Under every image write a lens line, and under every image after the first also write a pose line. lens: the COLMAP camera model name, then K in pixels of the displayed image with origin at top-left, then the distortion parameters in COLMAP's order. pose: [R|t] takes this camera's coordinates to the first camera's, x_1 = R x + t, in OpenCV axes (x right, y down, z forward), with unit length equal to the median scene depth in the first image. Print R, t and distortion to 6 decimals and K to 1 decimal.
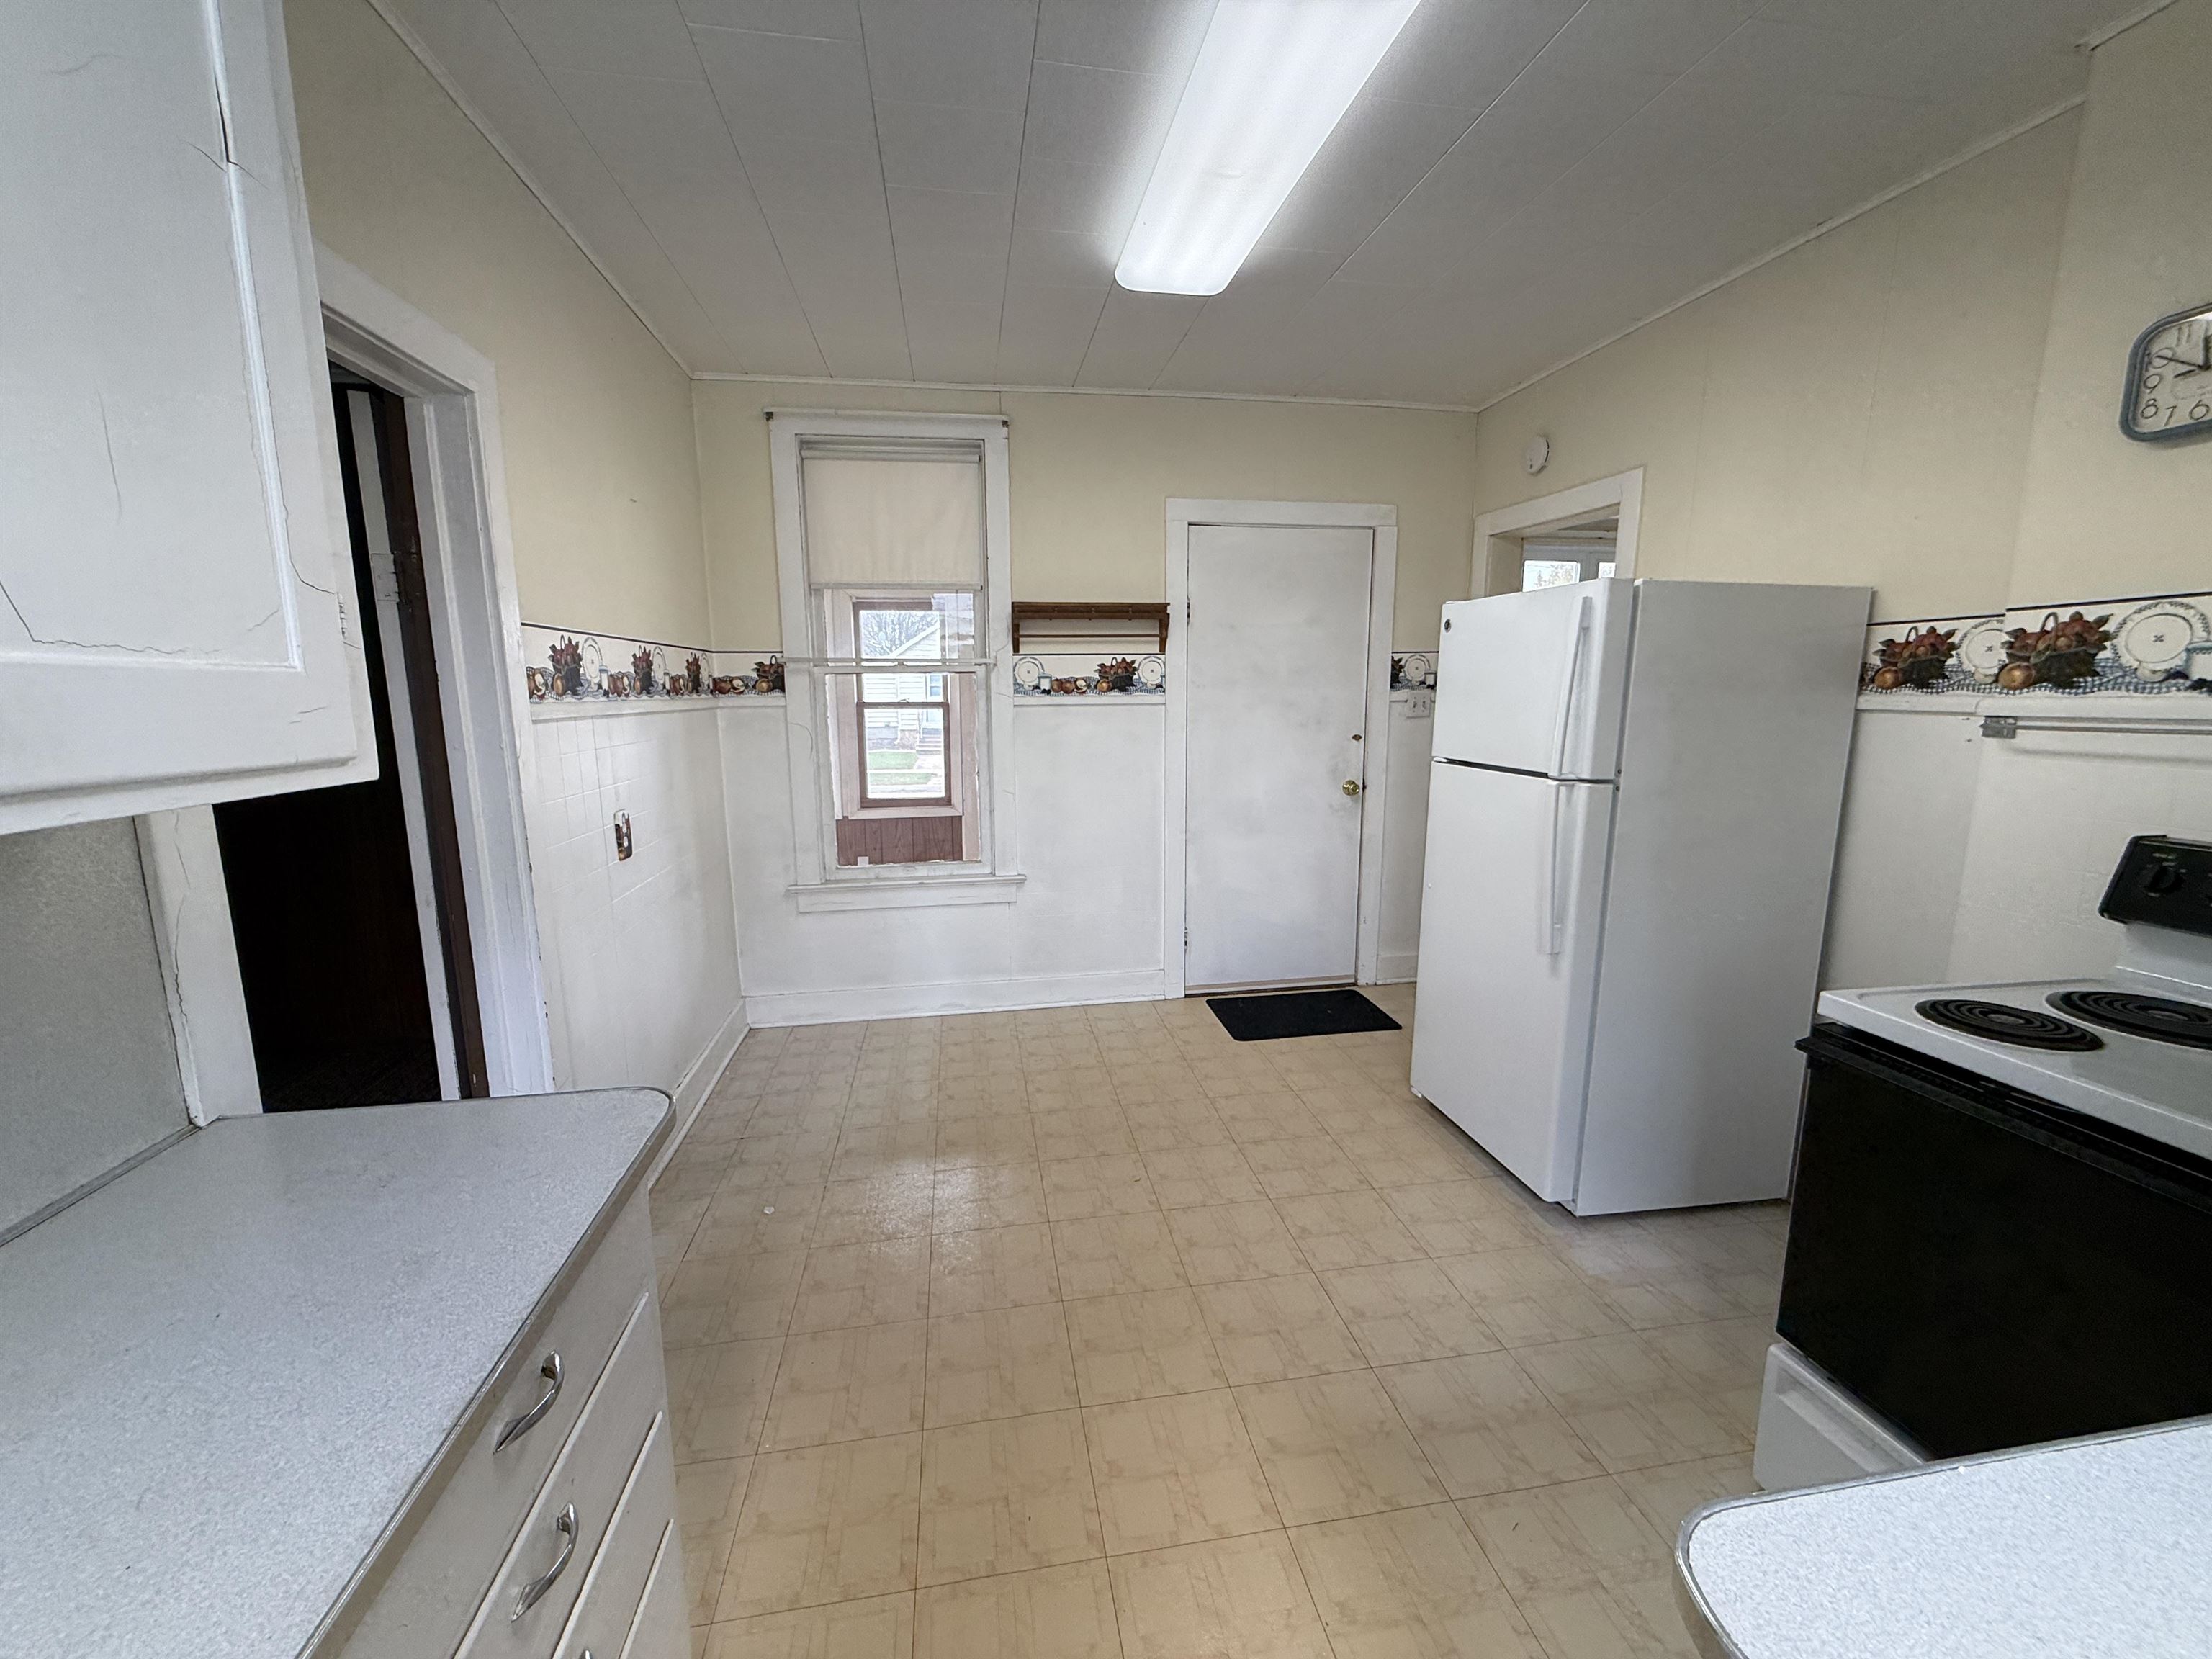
lens RADIAL K [[882.8, 0, 1100.7], [0, 882.8, 840.2], [0, 0, 1]] dist [-0.001883, 0.000677]
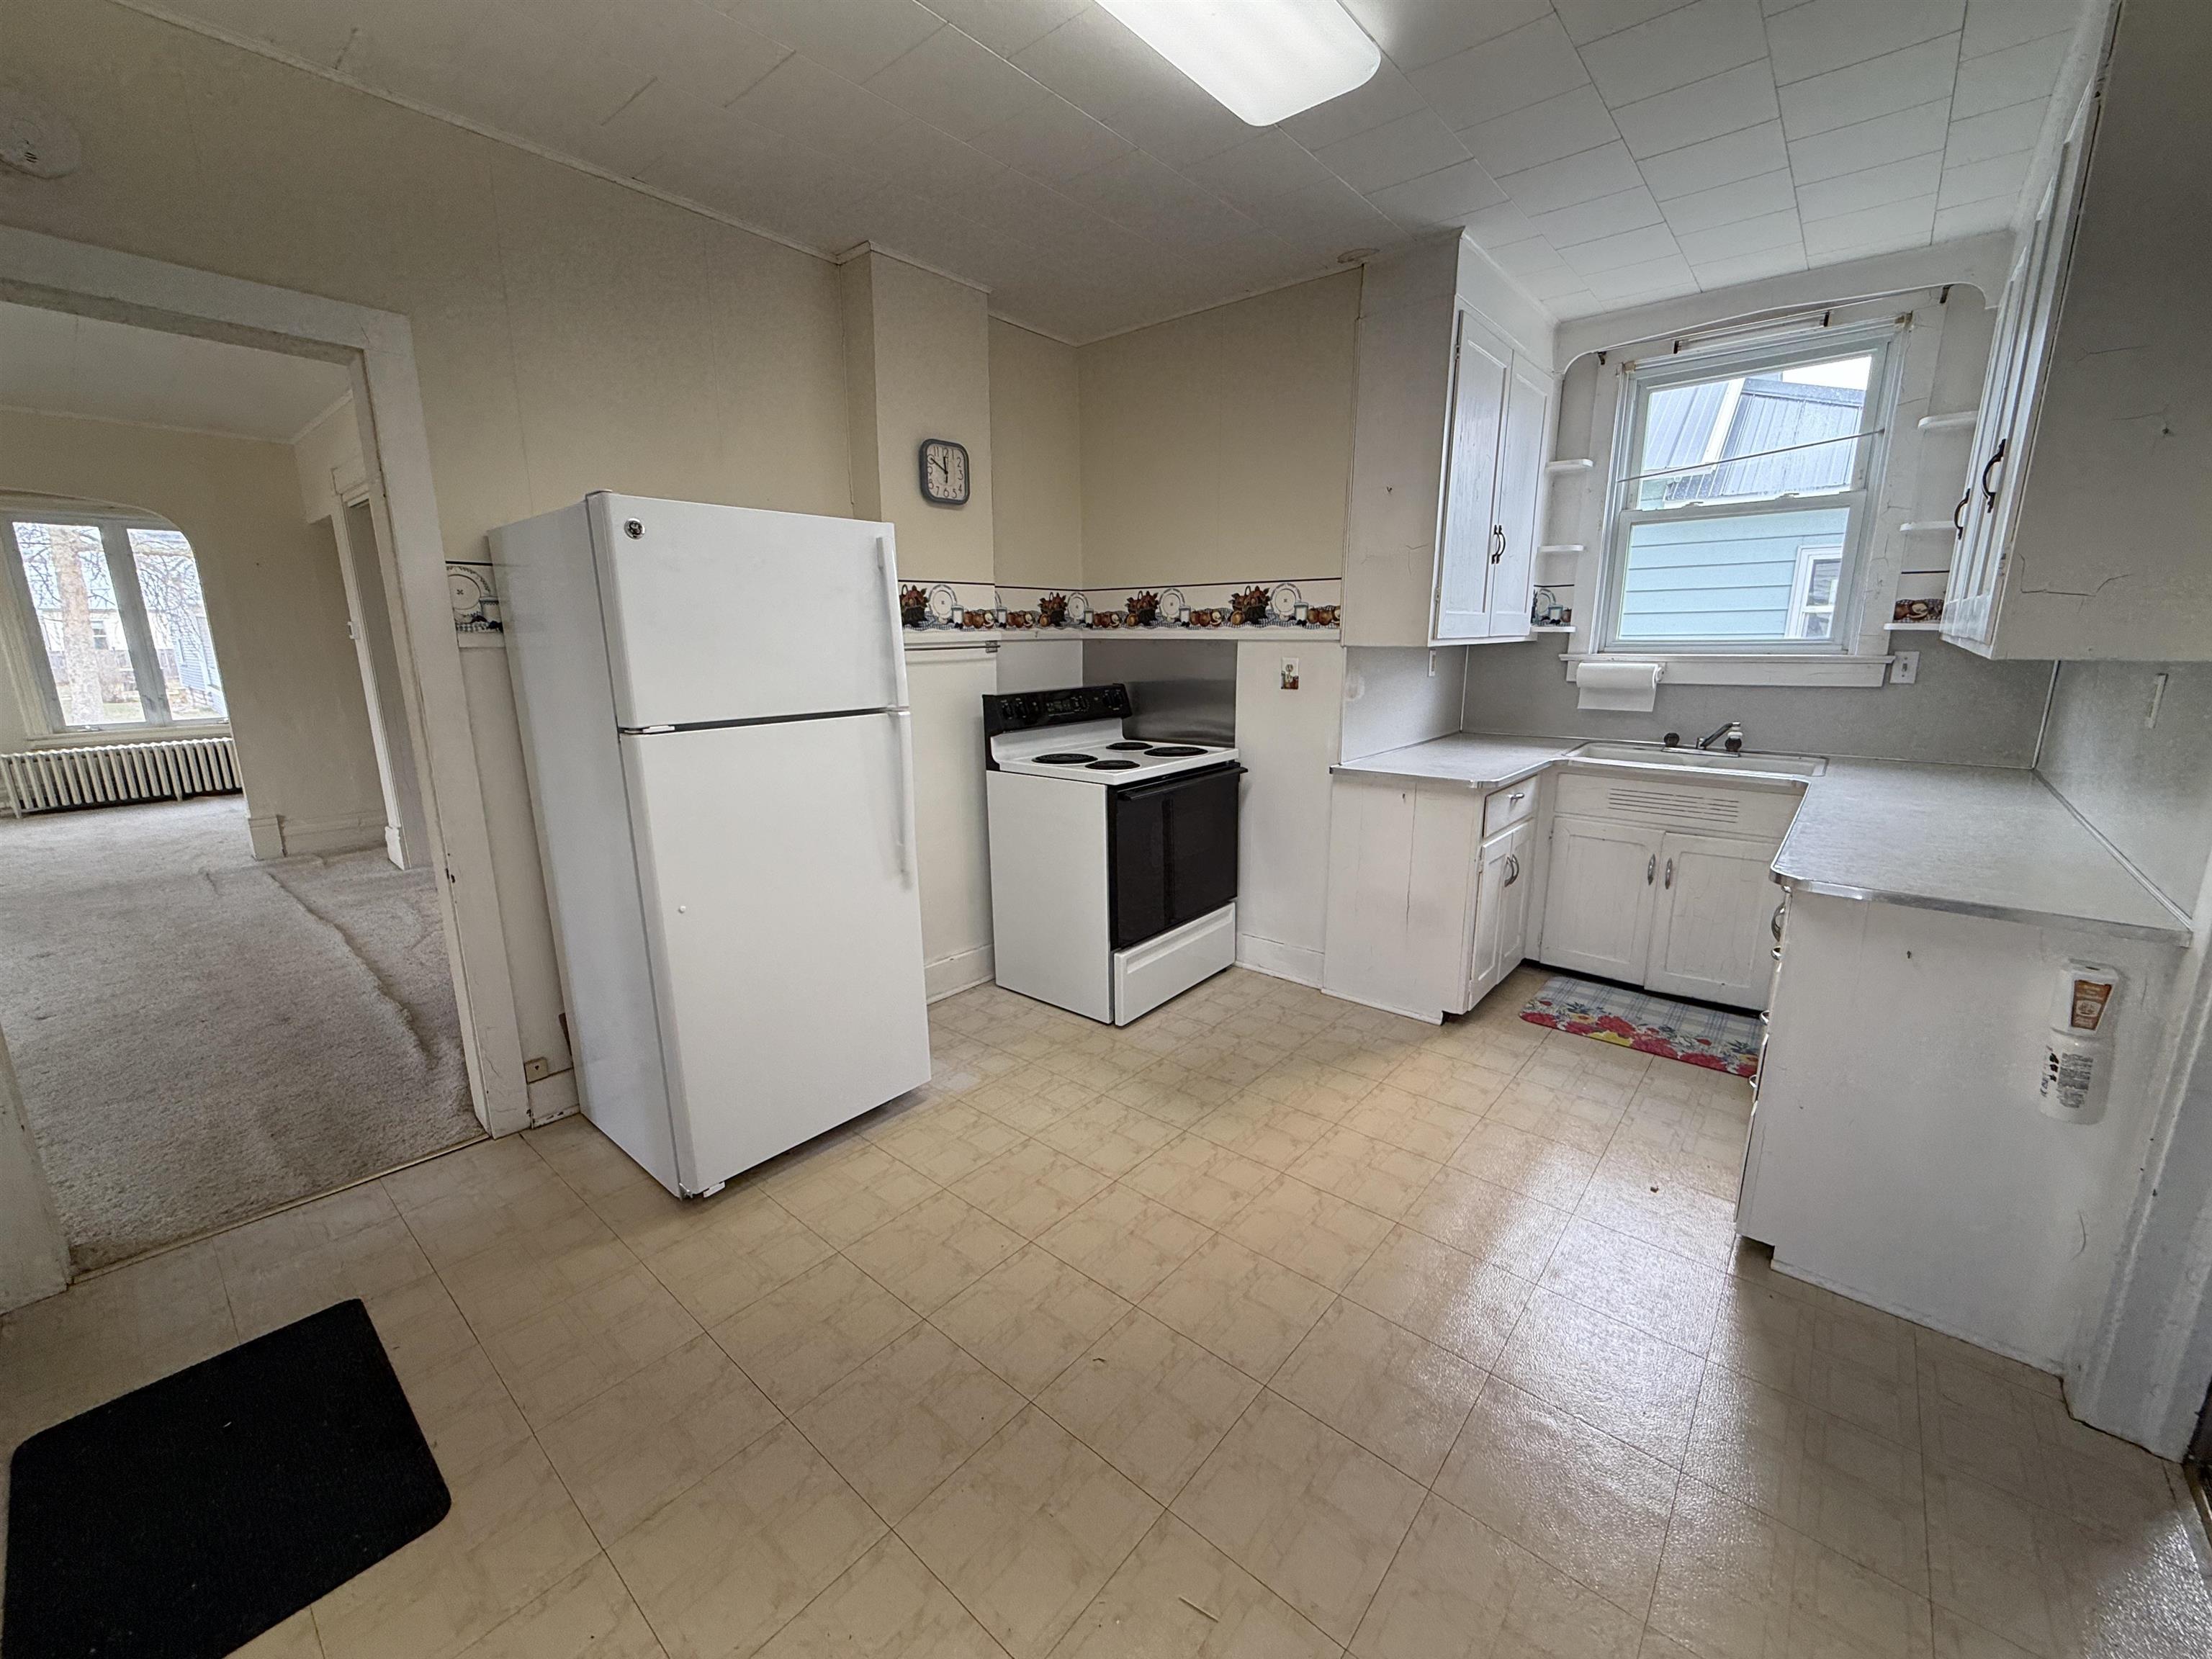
lens RADIAL K [[882.8, 0, 1112.8], [0, 882.8, 821.1], [0, 0, 1]] dist [-0.001883, 0.000677]
pose [[-0.641707, -0.158427, 0.750409, -0.504364], [0.132808, 0.940698, 0.312170, -0.257083], [-0.755364, 0.299982, -0.582612, 1.553053]]
